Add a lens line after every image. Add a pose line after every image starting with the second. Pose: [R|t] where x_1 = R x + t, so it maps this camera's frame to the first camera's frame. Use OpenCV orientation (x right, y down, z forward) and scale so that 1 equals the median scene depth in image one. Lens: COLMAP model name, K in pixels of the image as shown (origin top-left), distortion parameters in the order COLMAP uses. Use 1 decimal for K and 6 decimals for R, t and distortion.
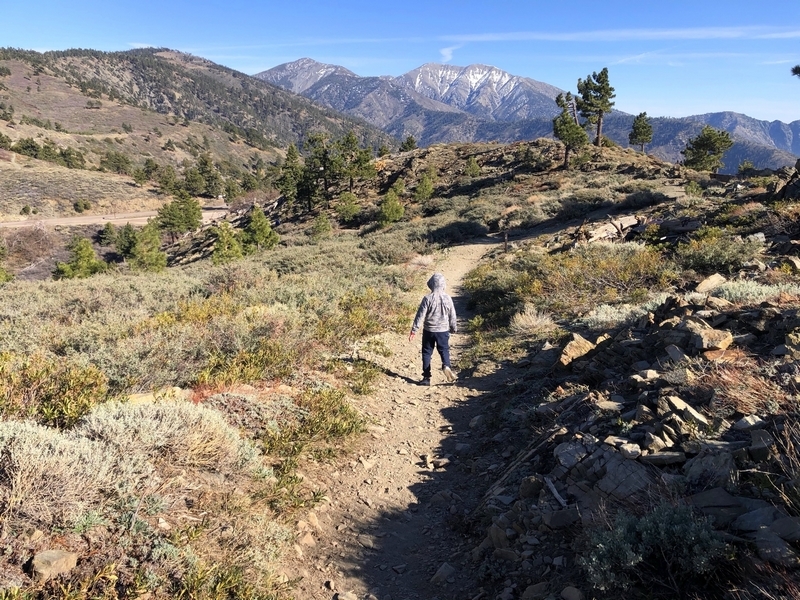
lens RADIAL K [[599.2, 0, 400.0], [0, 599.2, 300.0], [0, 0, 1]] dist [-0.003356, 0.000739]
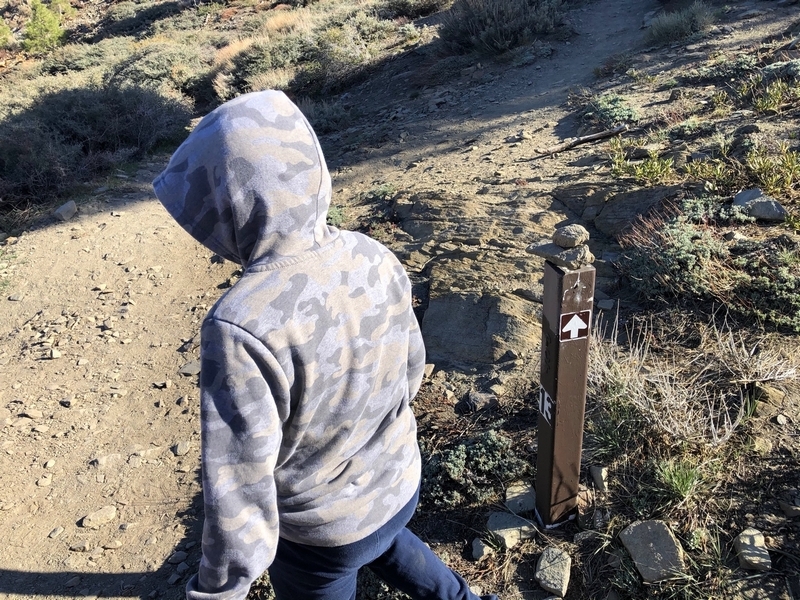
lens RADIAL K [[599.2, 0, 400.0], [0, 599.2, 300.0], [0, 0, 1]] dist [-0.003356, 0.000739]
pose [[0.887164, -0.221620, 0.404754, 0.023252], [0.128419, 0.961047, 0.244738, -0.020480], [-0.443226, -0.165145, 0.881066, 0.160027]]
